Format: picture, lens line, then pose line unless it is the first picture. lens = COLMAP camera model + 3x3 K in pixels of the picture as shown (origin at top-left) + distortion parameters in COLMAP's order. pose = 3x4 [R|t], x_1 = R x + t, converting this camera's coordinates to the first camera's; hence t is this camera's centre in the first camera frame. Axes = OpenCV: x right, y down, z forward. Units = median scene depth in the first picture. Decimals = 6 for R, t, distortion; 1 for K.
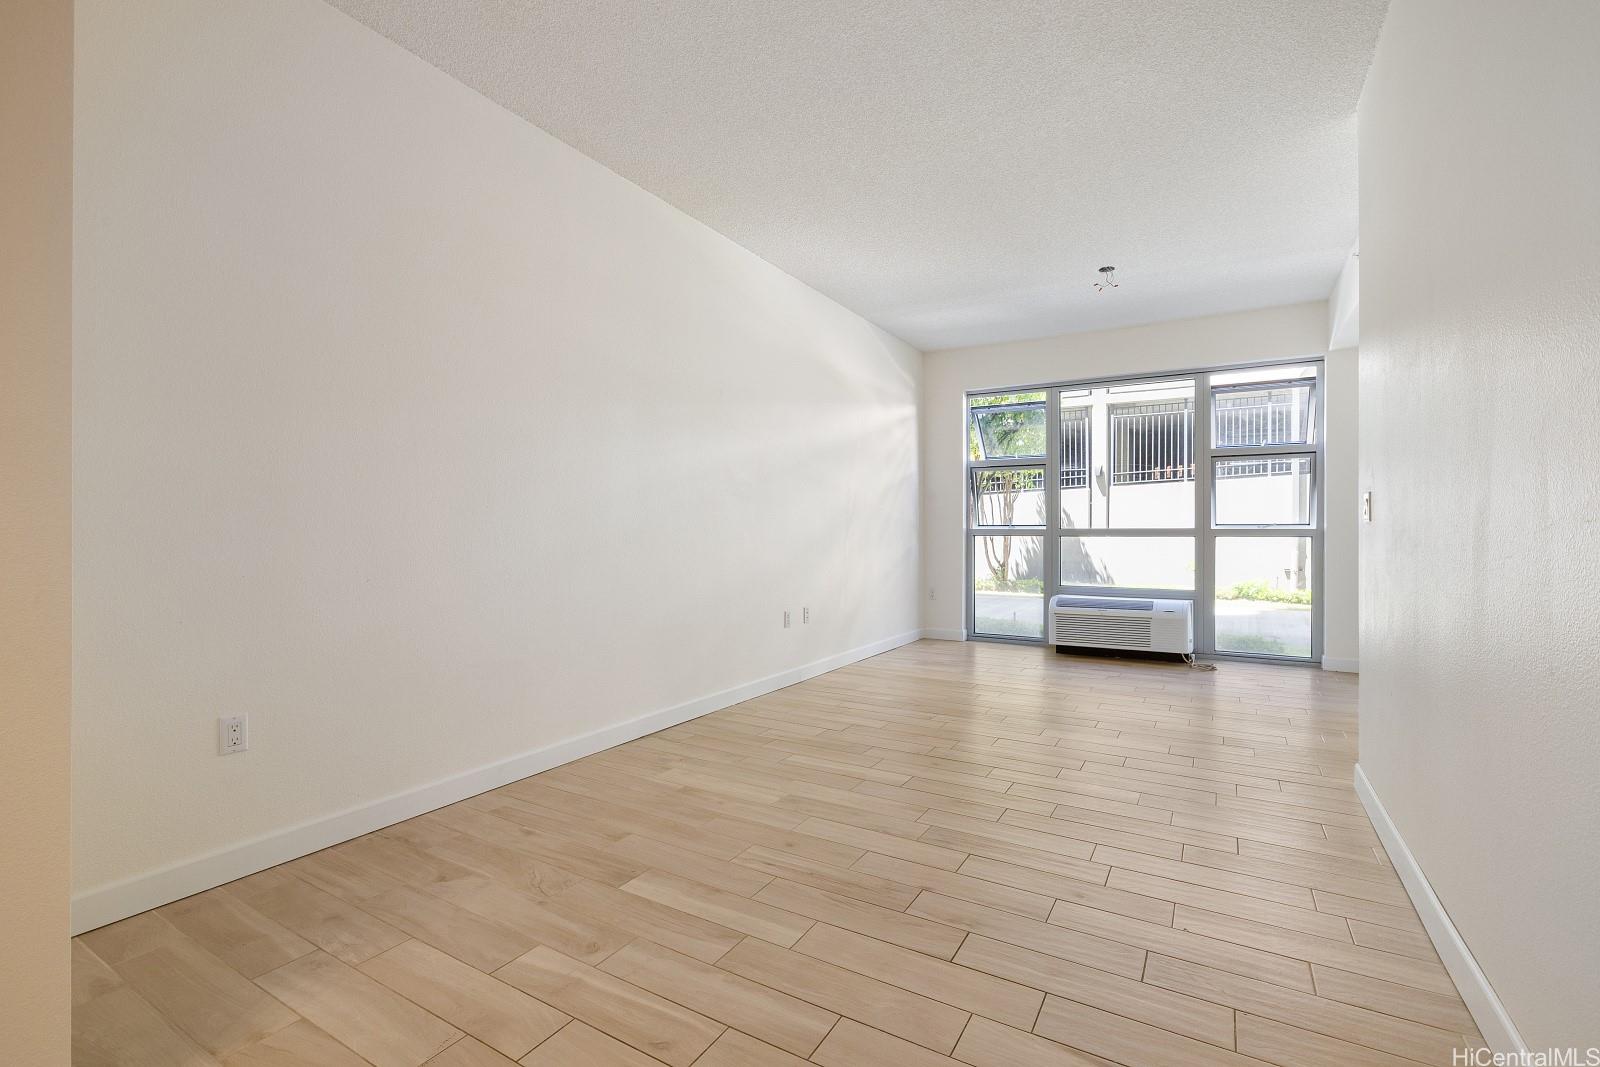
lens RADIAL K [[712.8, 0, 801.4], [0, 712.8, 536.5], [0, 0, 1]] dist [-0.001784, 0.000147]
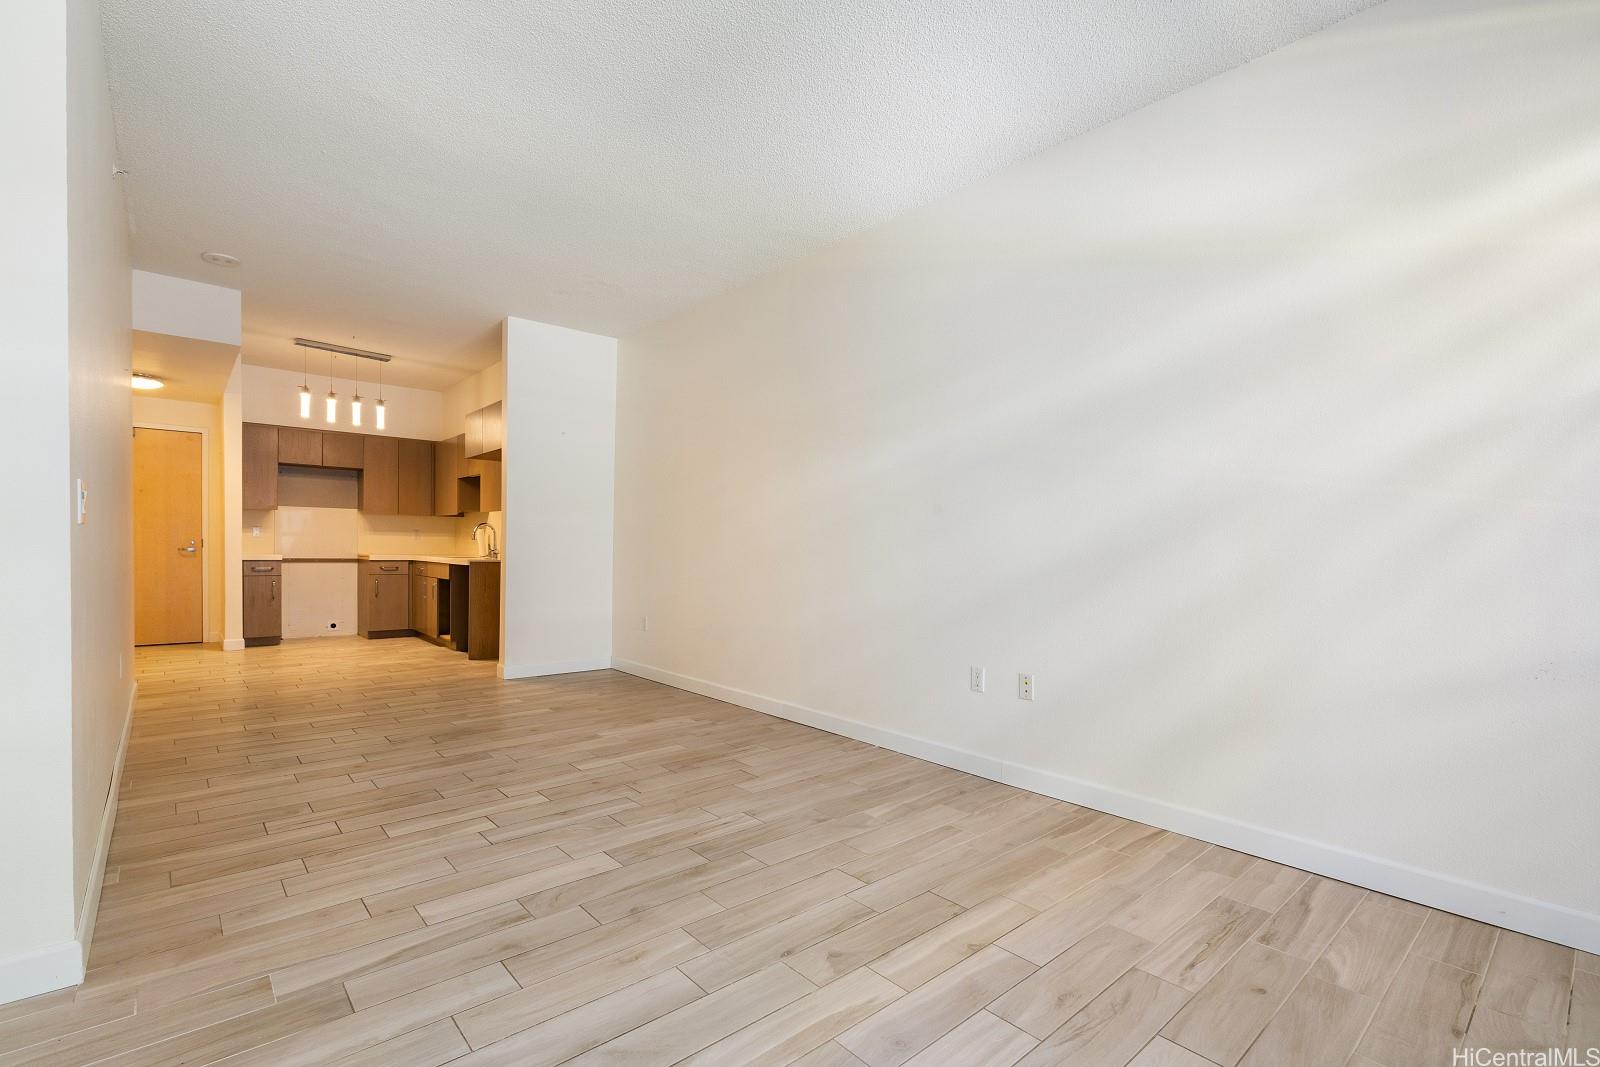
lens RADIAL K [[712.8, 0, 801.4], [0, 712.8, 536.5], [0, 0, 1]] dist [-0.001784, 0.000147]
pose [[-0.307740, -0.023992, -0.951168, 0.538033], [-0.022877, 0.999580, -0.017812, -0.005013], [0.951196, 0.016278, -0.308159, 0.809335]]
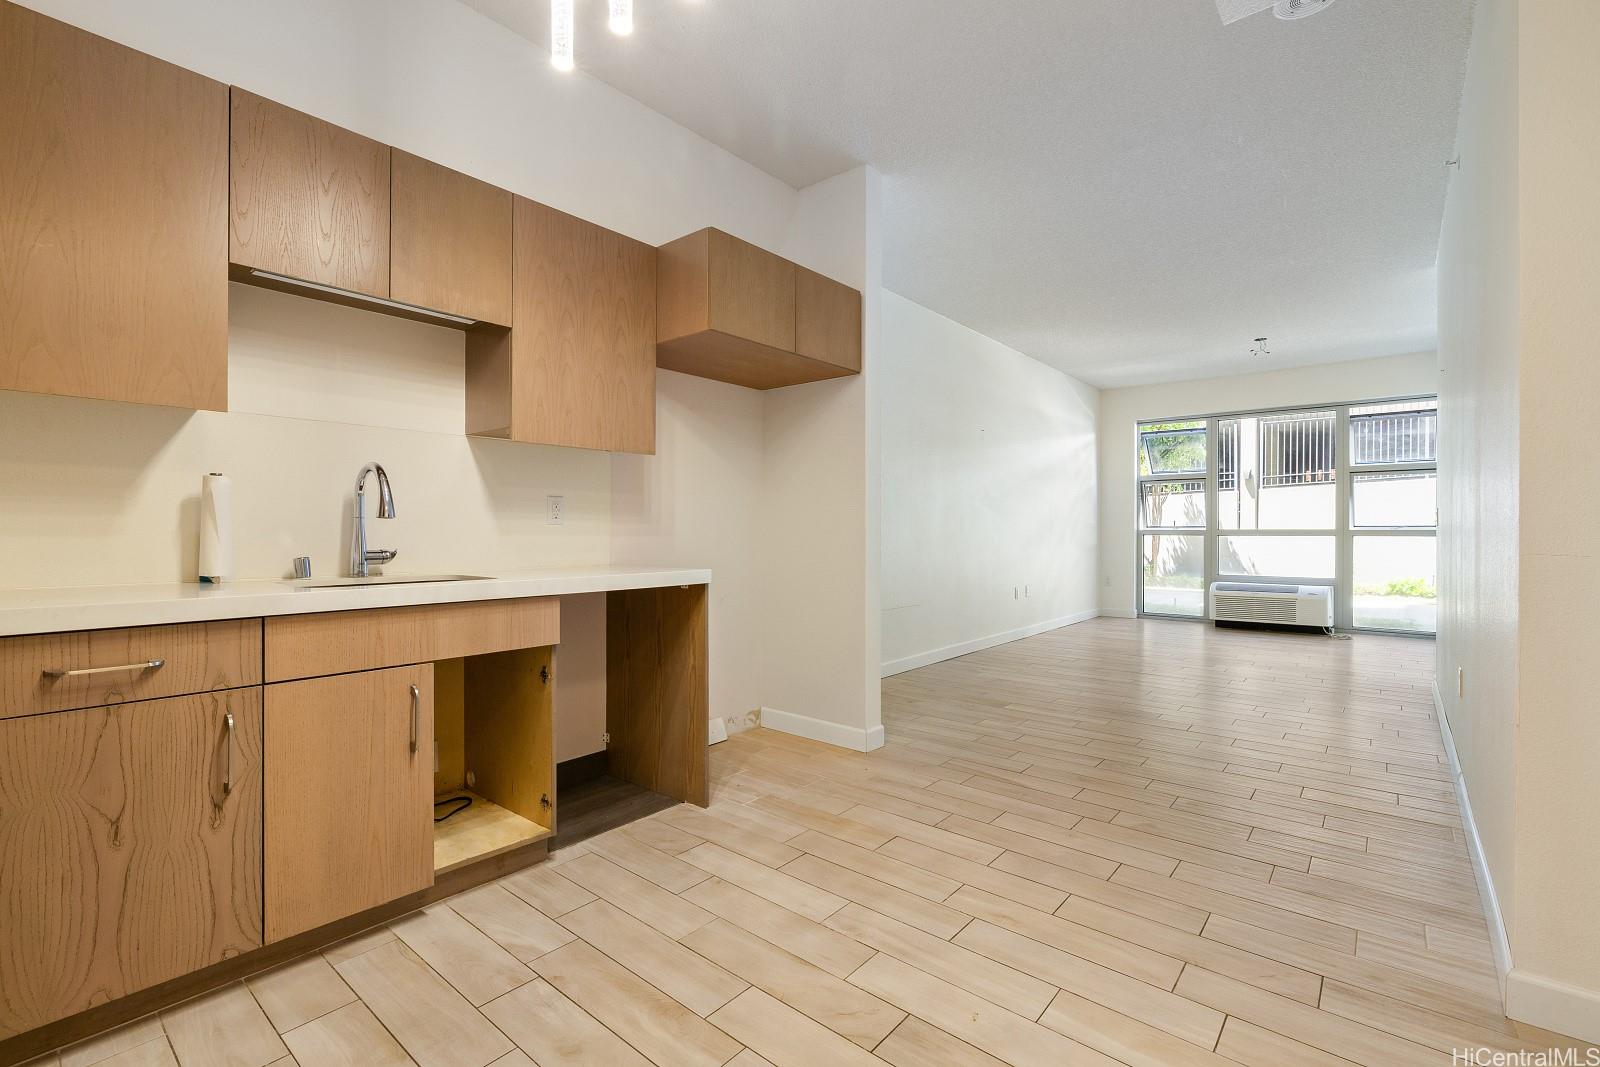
lens RADIAL K [[712.8, 0, 801.4], [0, 712.8, 536.5], [0, 0, 1]] dist [-0.001784, 0.000147]
pose [[0.987215, 0.001264, -0.159392, -0.167780], [-0.001178, 0.999999, 0.000634, 0.001457], [0.159393, -0.000438, 0.987215, -0.369181]]
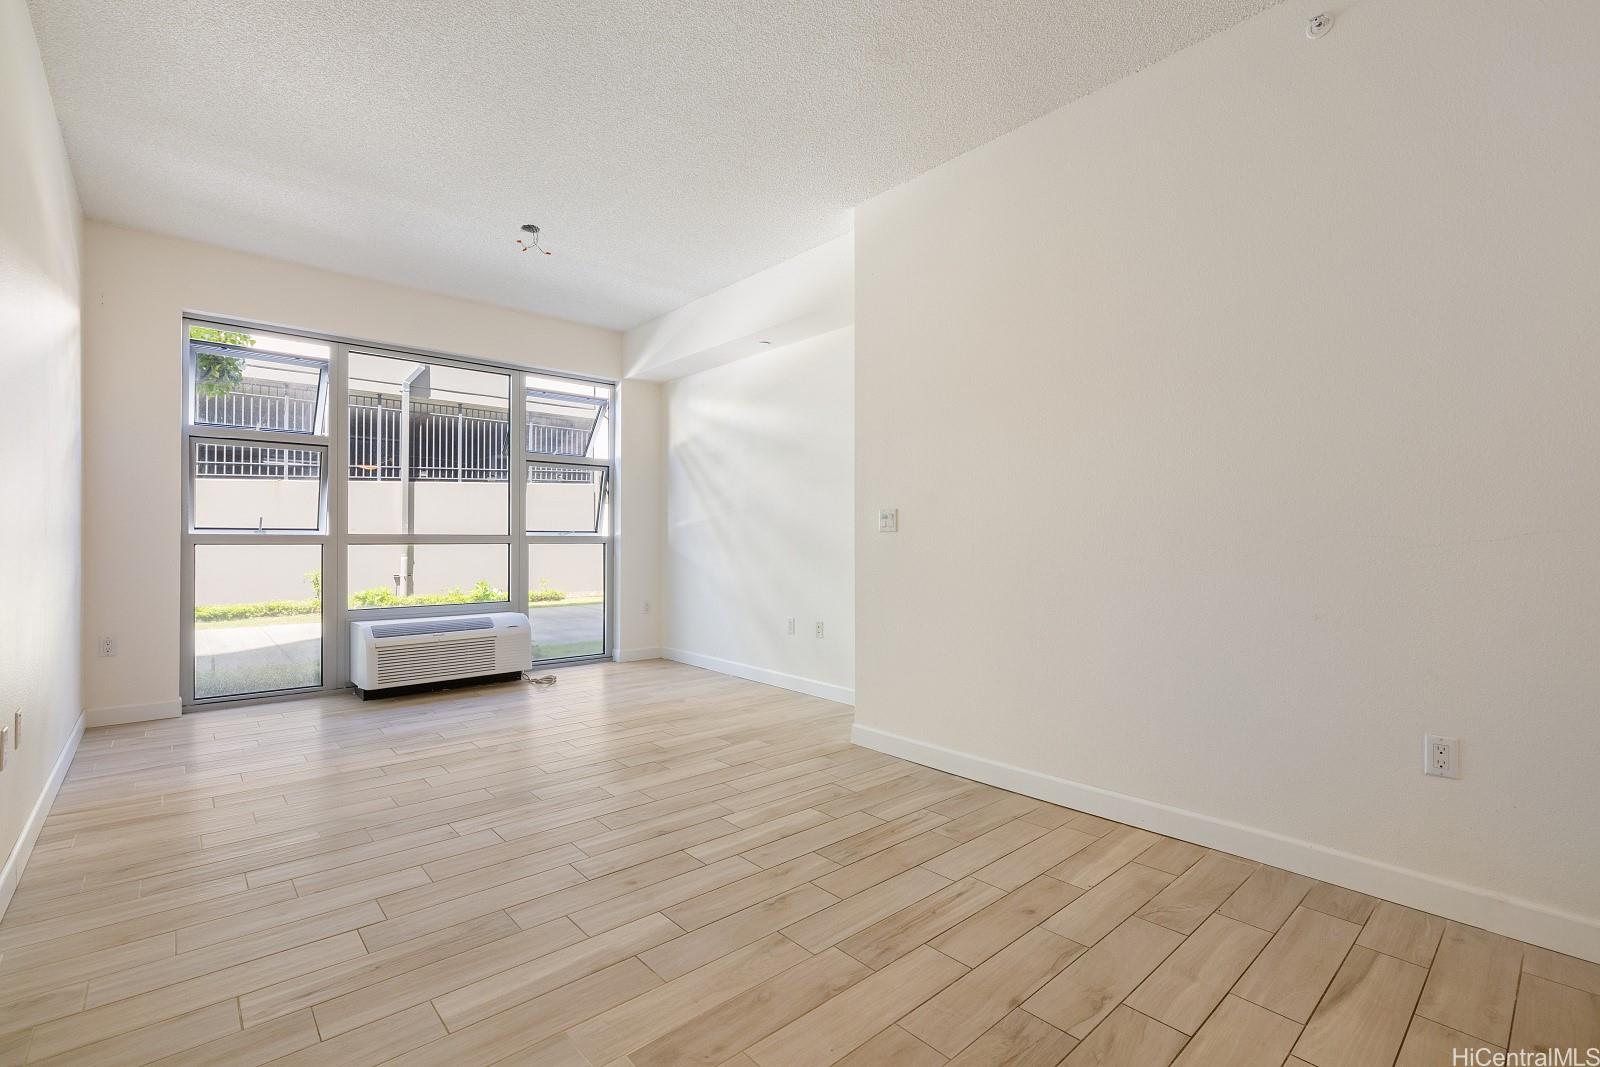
lens RADIAL K [[712.8, 0, 801.4], [0, 712.8, 536.5], [0, 0, 1]] dist [-0.001784, 0.000147]
pose [[0.303888, 0.002845, 0.952703, -0.211165], [0.004887, 0.999978, -0.004545, -0.002904], [-0.952695, 0.006037, 0.303867, 0.329938]]
